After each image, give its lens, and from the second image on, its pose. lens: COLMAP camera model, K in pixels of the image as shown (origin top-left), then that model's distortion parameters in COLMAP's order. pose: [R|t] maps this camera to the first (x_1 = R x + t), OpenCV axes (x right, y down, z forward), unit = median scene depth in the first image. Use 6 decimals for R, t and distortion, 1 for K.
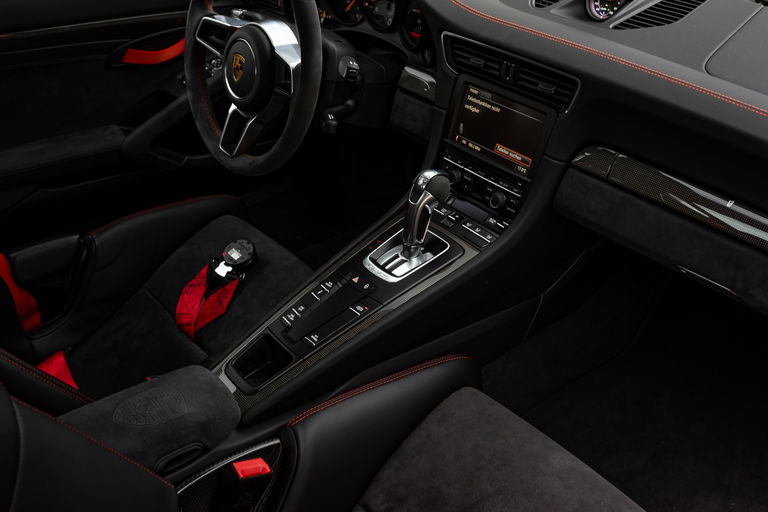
lens RADIAL K [[737.1, 0, 384.0], [0, 737.1, 256.0], [0, 0, 1]] dist [-0.045633, 0.038521]
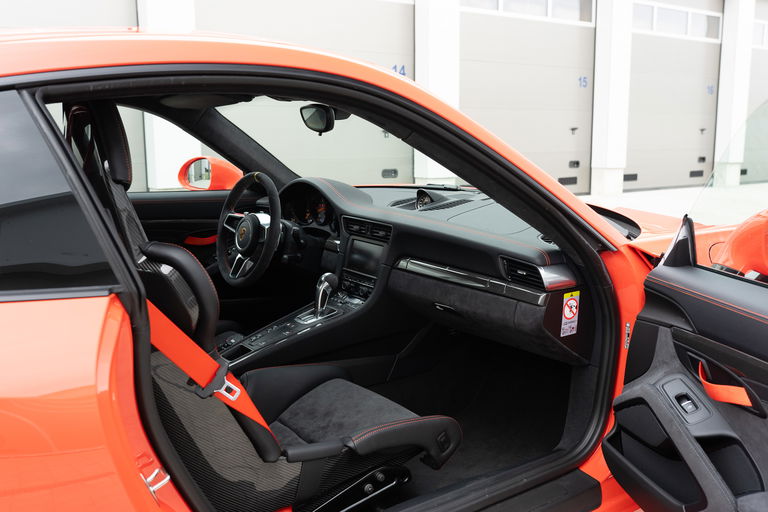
lens RADIAL K [[708.9, 0, 384.0], [0, 708.9, 256.0], [0, 0, 1]] dist [-0.000911, 0.012494]
pose [[0.999098, 0.011195, -0.040973, 0.274398], [-0.026322, 0.920270, -0.390396, 0.559015], [0.033335, 0.391123, 0.919735, -0.764844]]
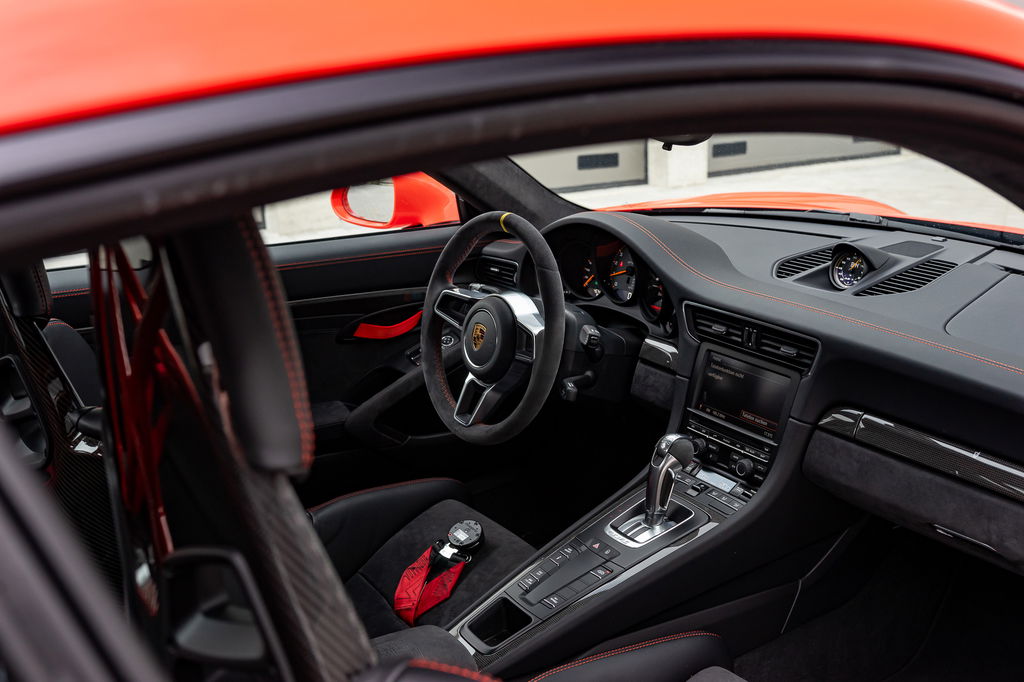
lens RADIAL K [[982.8, 0, 512.0], [0, 982.8, 341.0], [0, 0, 1]] dist [-0.045633, 0.038521]
pose [[0.994717, 0.001076, -0.102650, -0.015502], [-0.030255, 0.958603, -0.283133, 0.131219], [0.098096, 0.284743, 0.953571, -0.282781]]
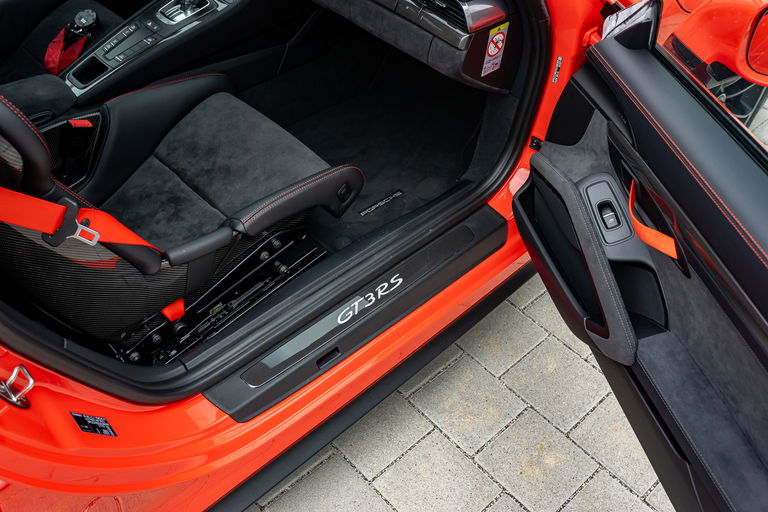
lens RADIAL K [[737.1, 0, 384.0], [0, 737.1, 256.0], [0, 0, 1]] dist [-0.045633, 0.038521]
pose [[0.995666, -0.024076, 0.089834, 0.288963], [0.003895, 0.975858, 0.218370, 0.165305], [-0.092922, -0.217074, 0.971722, -0.643194]]
